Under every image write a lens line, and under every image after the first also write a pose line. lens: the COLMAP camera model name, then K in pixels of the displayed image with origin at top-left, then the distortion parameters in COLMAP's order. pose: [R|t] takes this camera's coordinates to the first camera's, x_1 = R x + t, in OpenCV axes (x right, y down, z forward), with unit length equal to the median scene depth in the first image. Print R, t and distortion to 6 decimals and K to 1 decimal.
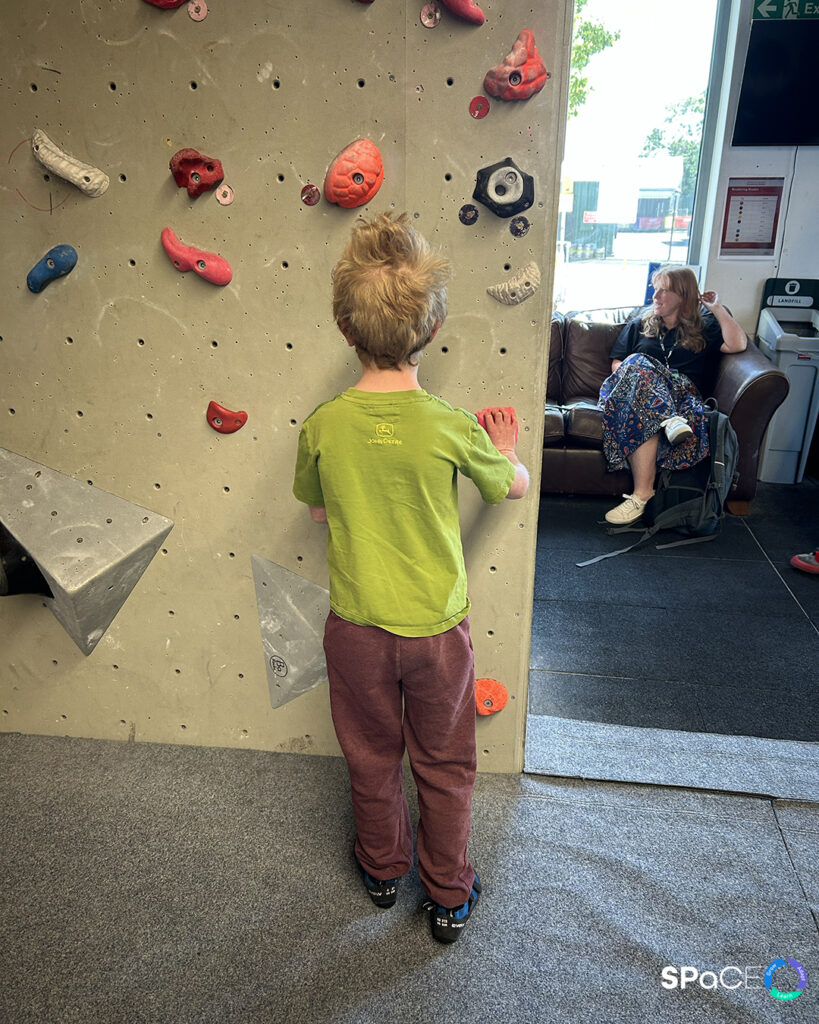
lens RADIAL K [[821.2, 0, 396.5], [0, 821.2, 489.4], [0, 0, 1]] dist [0.026157, -0.003086]
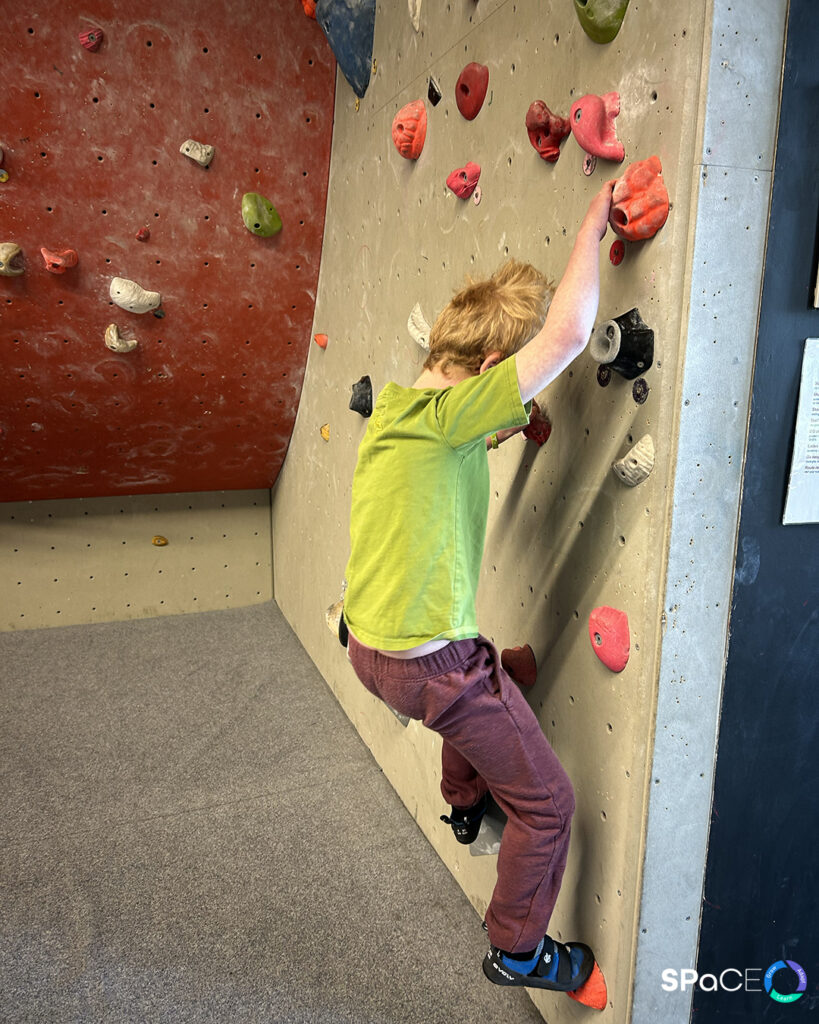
lens RADIAL K [[808.5, 0, 409.5], [0, 808.5, 512.0], [0, 0, 1]] dist [0.058161, -0.056698]
pose [[0.479493, 0.174996, -0.859920, 0.699991], [-0.291502, 0.956034, 0.032013, -0.160205], [0.827715, 0.235319, 0.509423, 0.424518]]
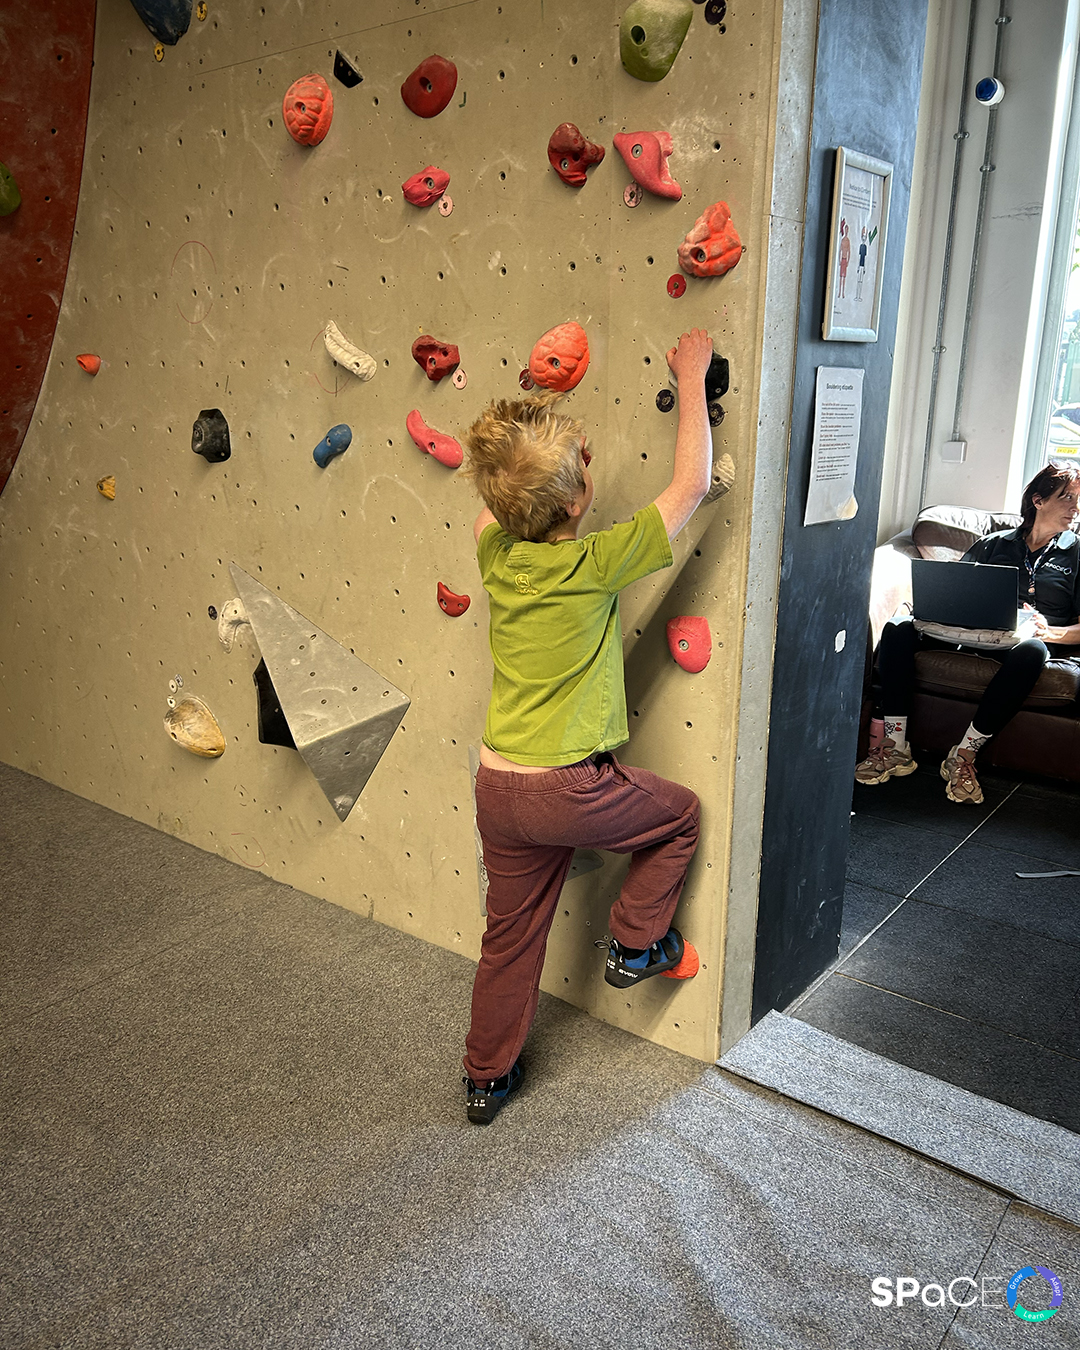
lens RADIAL K [[1065.9, 0, 540.0], [0, 1065.9, 675.0], [0, 0, 1]] dist [0.058161, -0.056698]
pose [[0.866295, 0.133804, -0.481278, 0.551604], [-0.161152, 0.986804, -0.015721, 0.005639], [0.472824, 0.091178, 0.876427, -0.069973]]
